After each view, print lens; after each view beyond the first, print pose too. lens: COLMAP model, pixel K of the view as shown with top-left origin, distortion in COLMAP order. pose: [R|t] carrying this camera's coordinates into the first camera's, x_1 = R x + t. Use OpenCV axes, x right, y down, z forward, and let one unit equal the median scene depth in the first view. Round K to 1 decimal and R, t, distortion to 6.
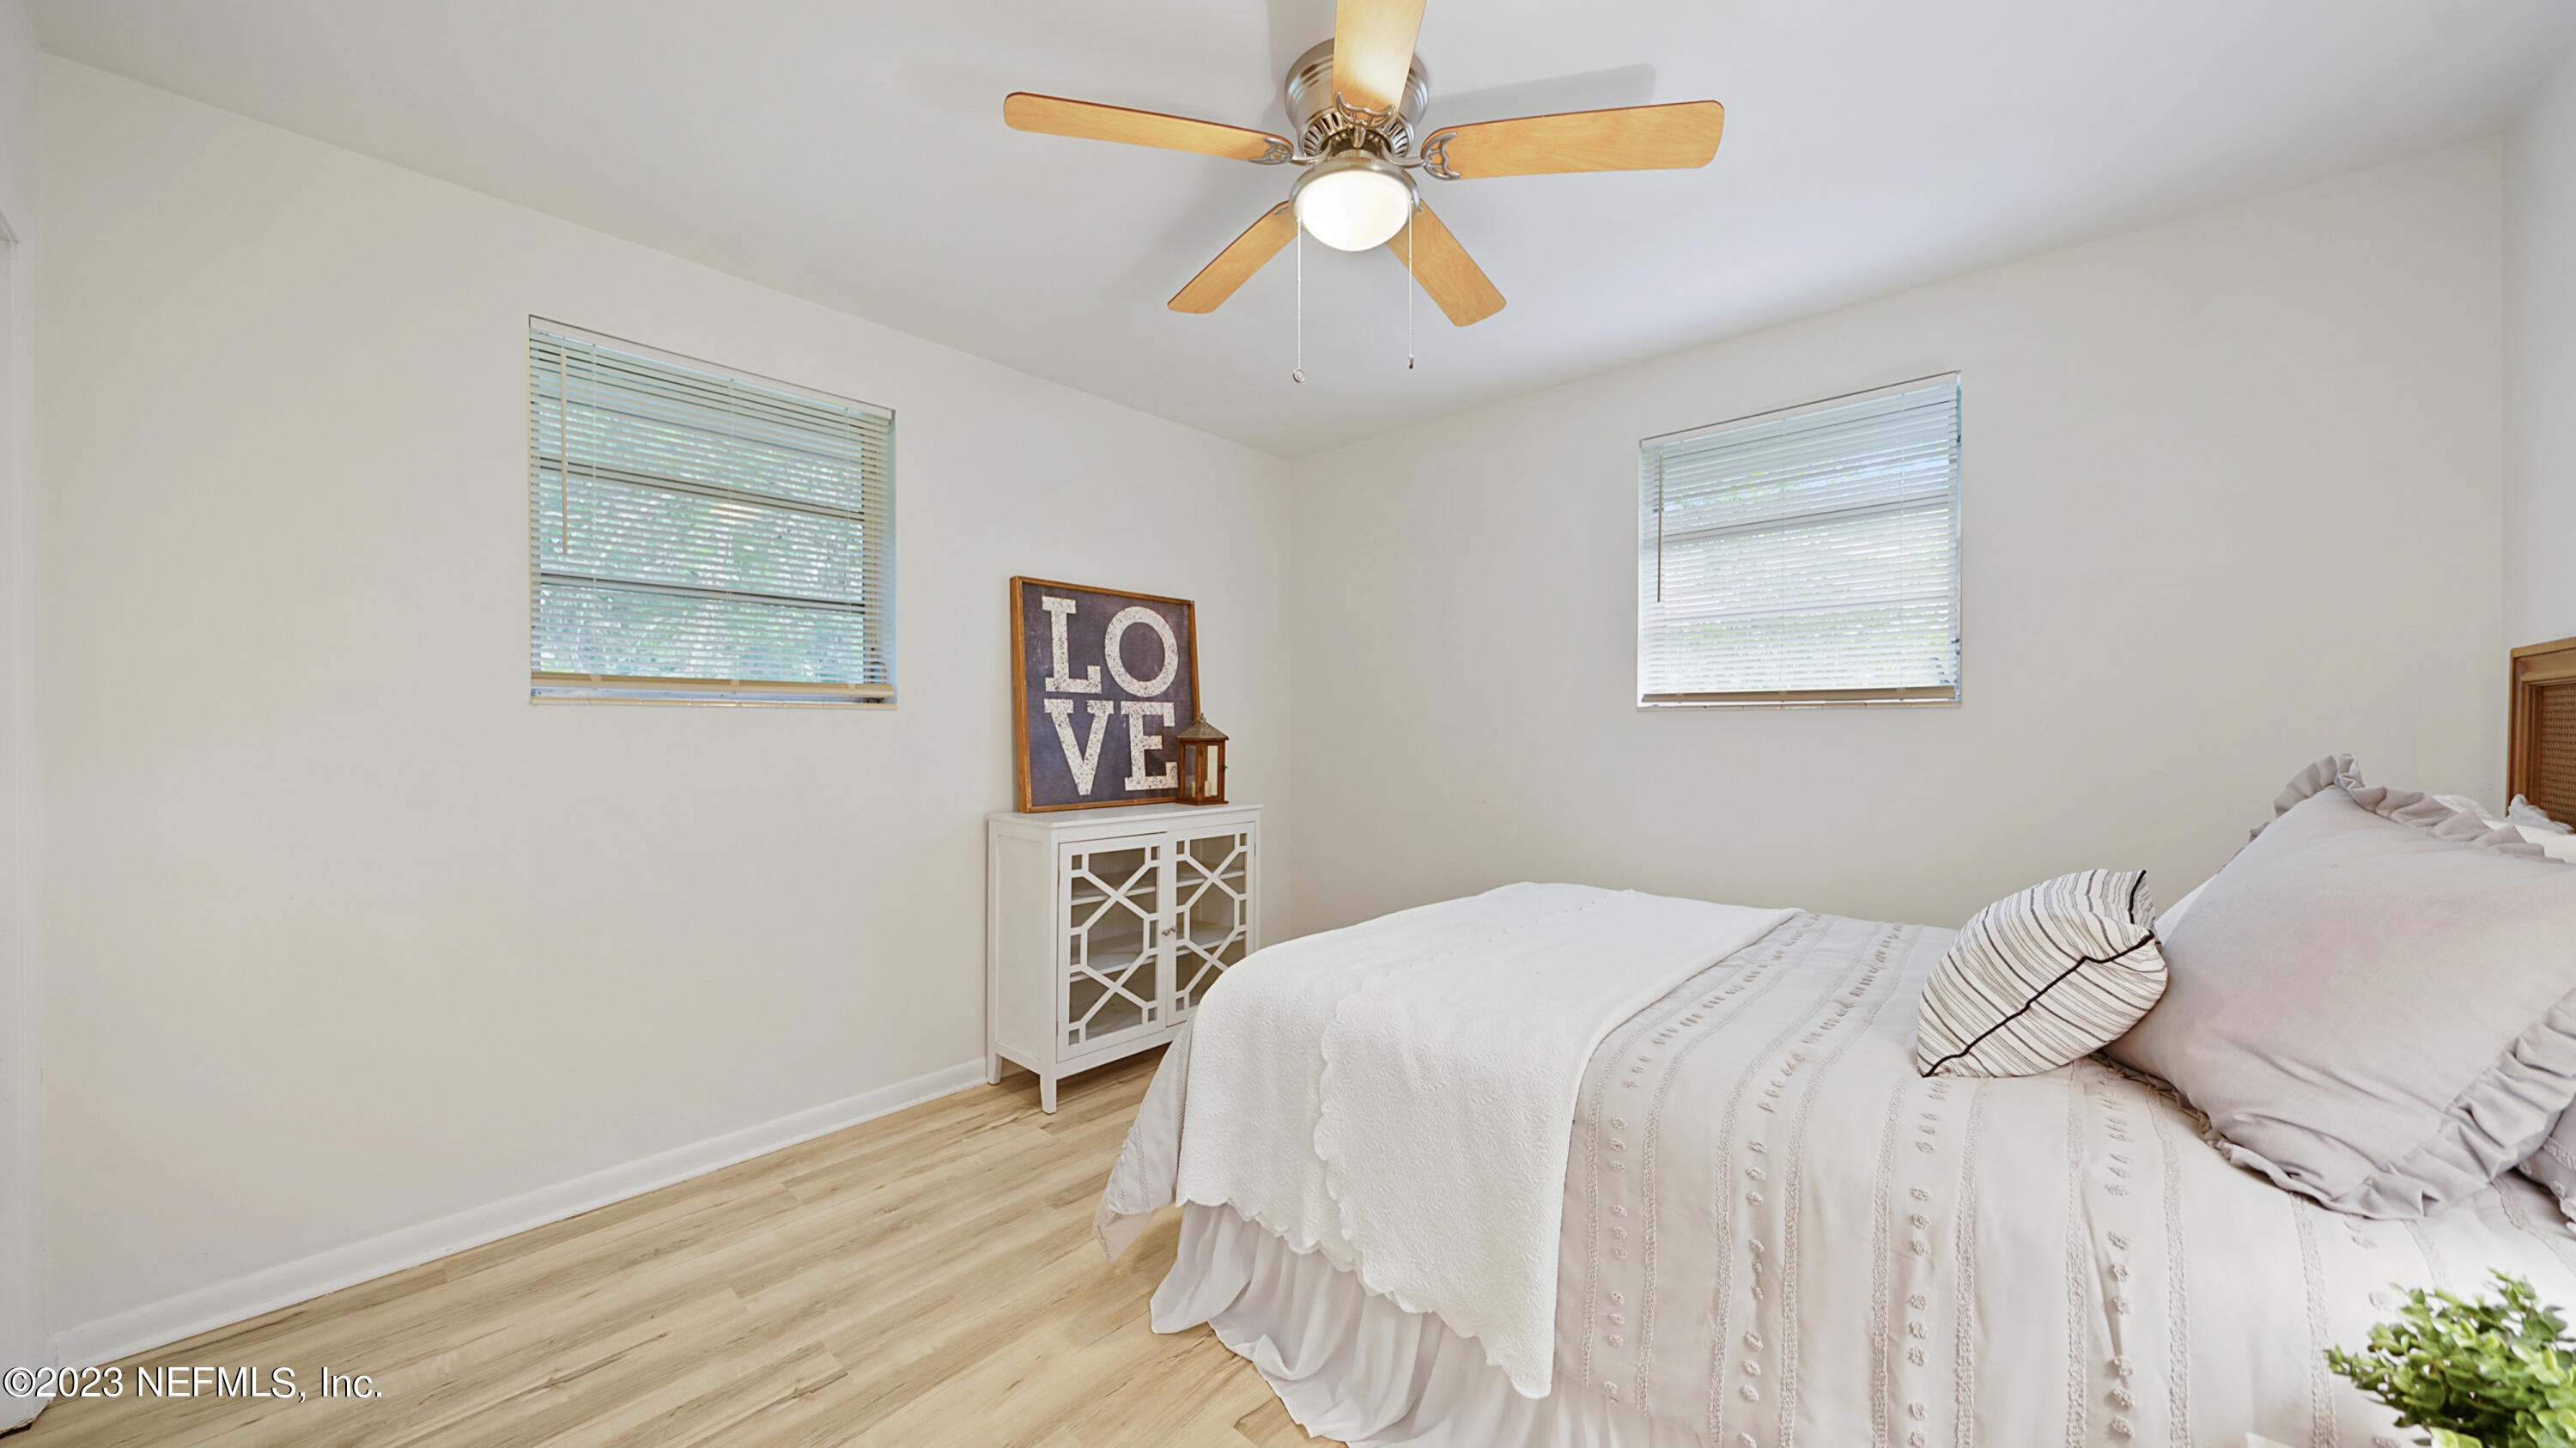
lens RADIAL K [[903.2, 0, 1274.9], [0, 903.2, 724.7], [0, 0, 1]] dist [-0.008087, -0.000205]
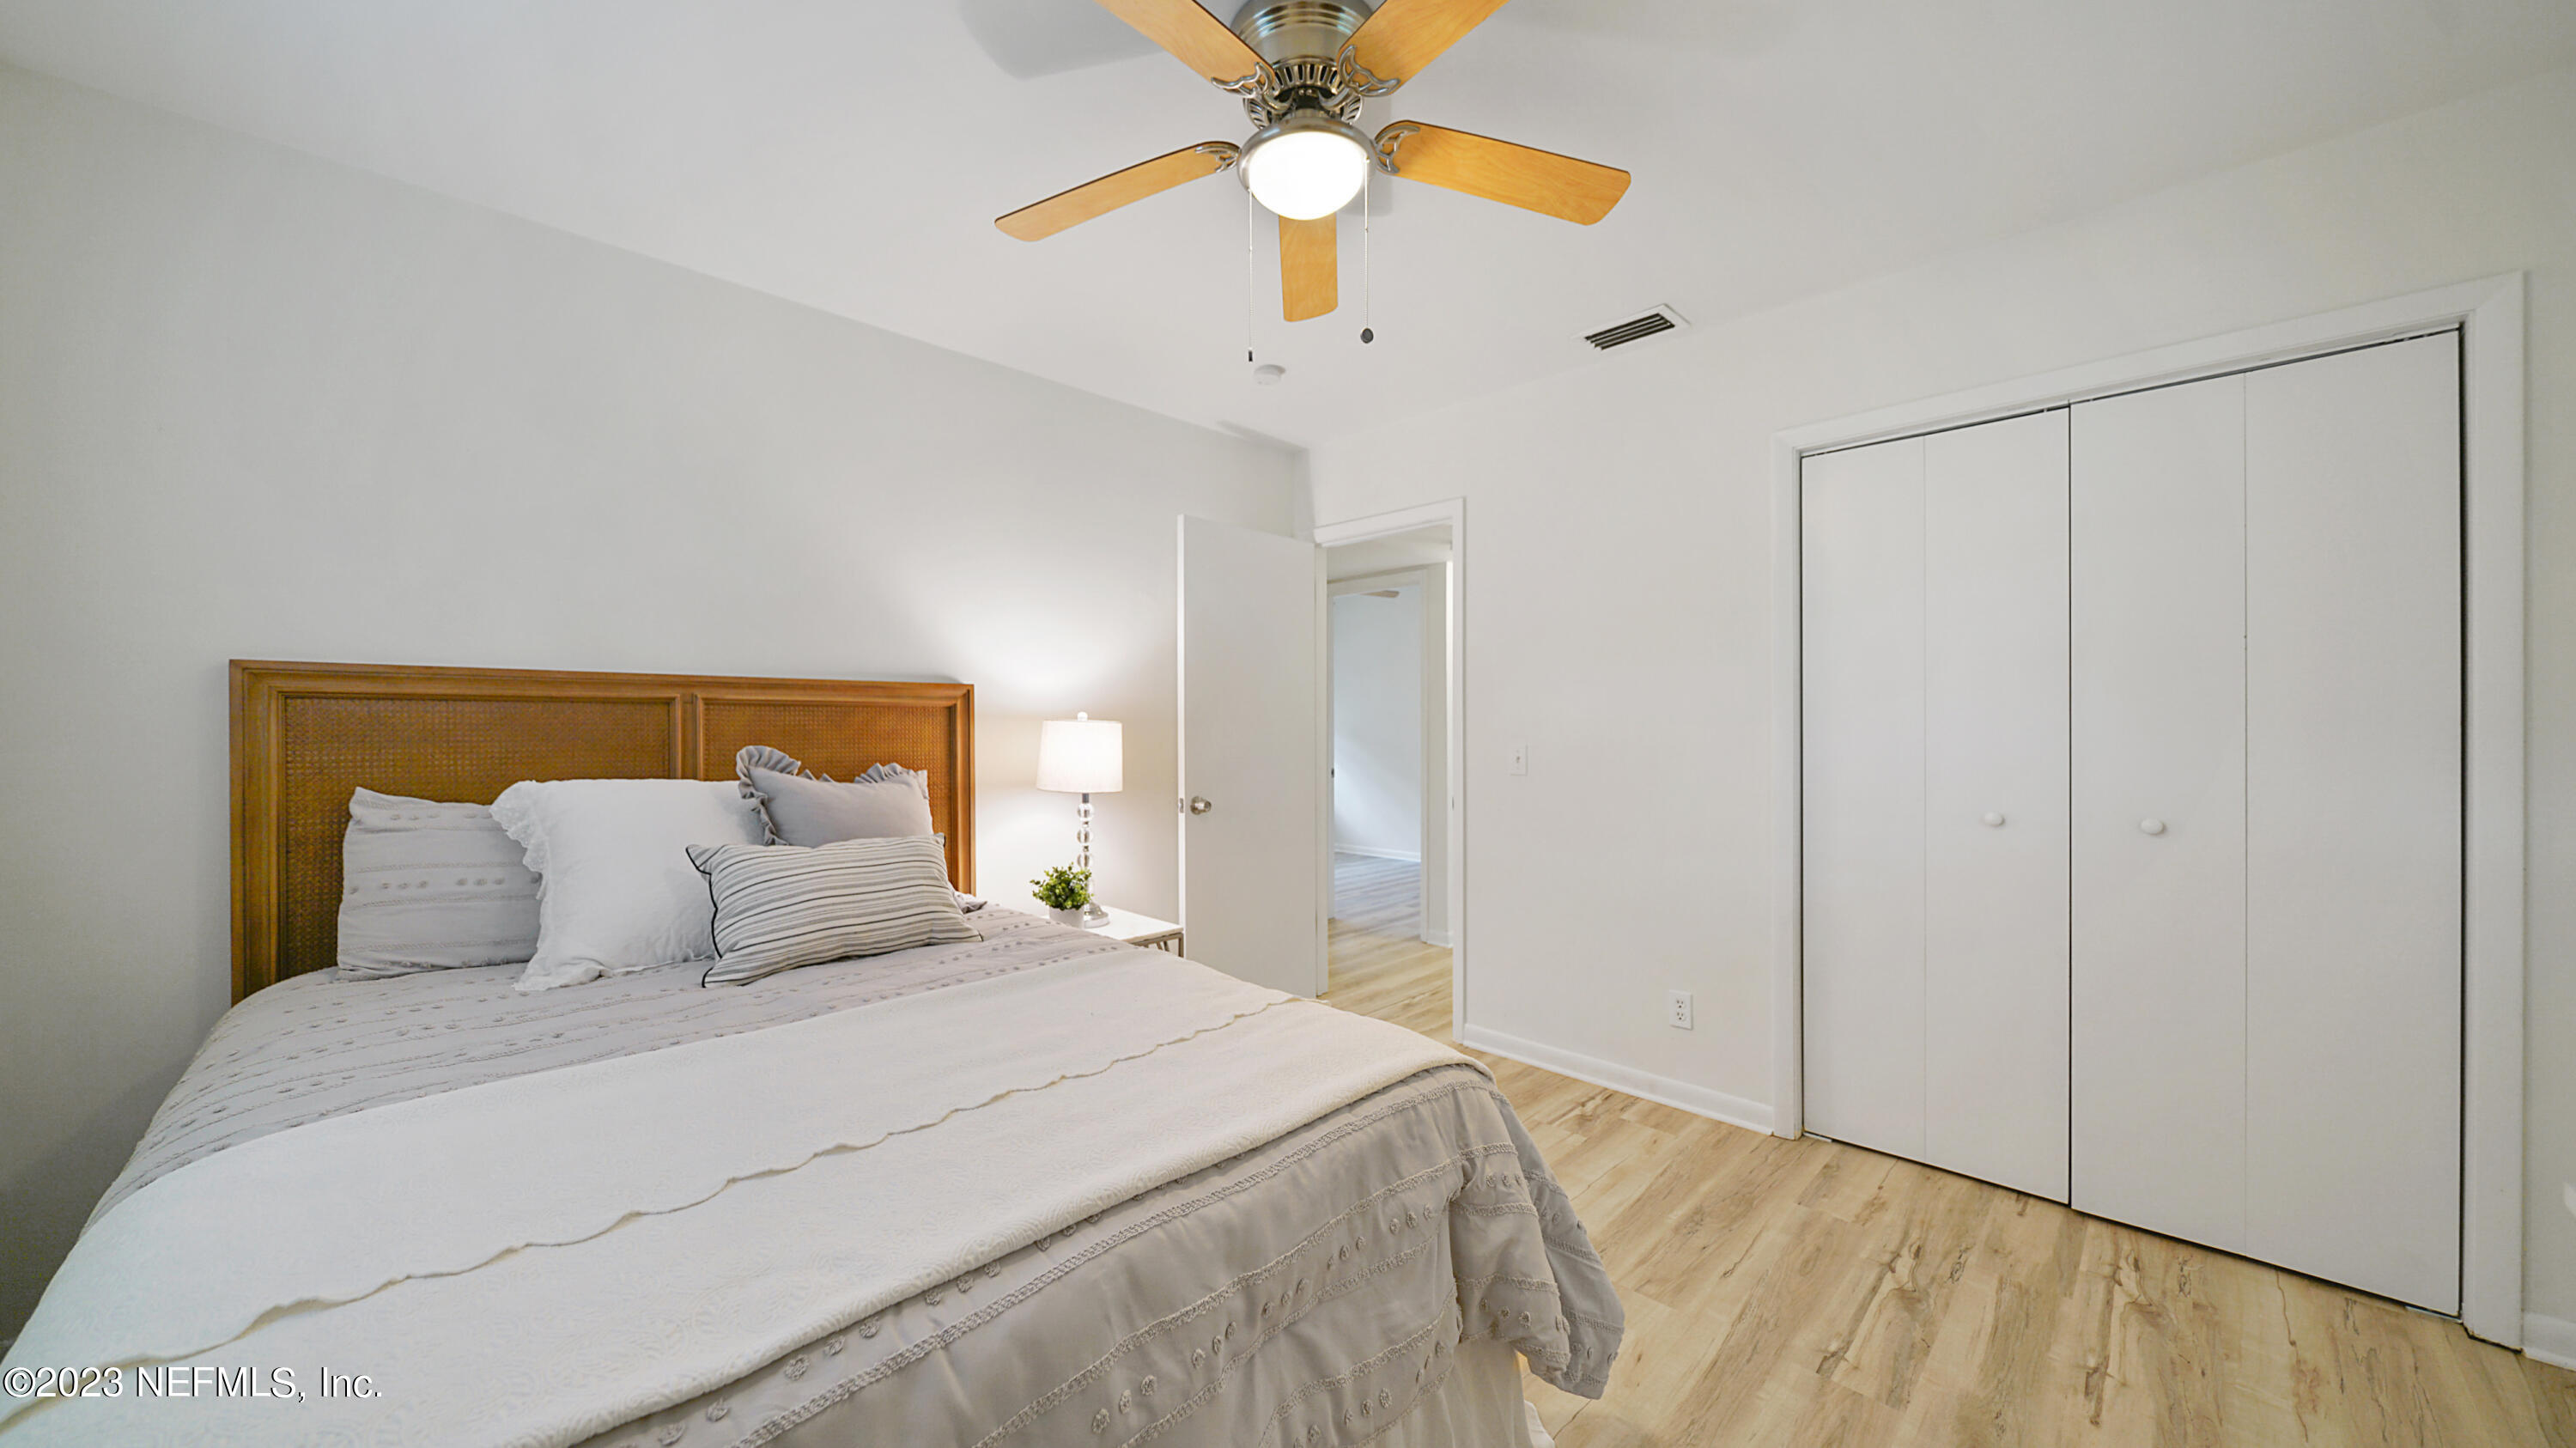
lens RADIAL K [[903.2, 0, 1286.4], [0, 903.2, 724.8], [0, 0, 1]] dist [-0.008087, -0.000205]
pose [[-0.999221, 0.002459, 0.039387, 0.075587], [0.002699, 0.999978, 0.006046, -0.008674], [-0.039371, 0.006148, -0.999206, 2.035647]]
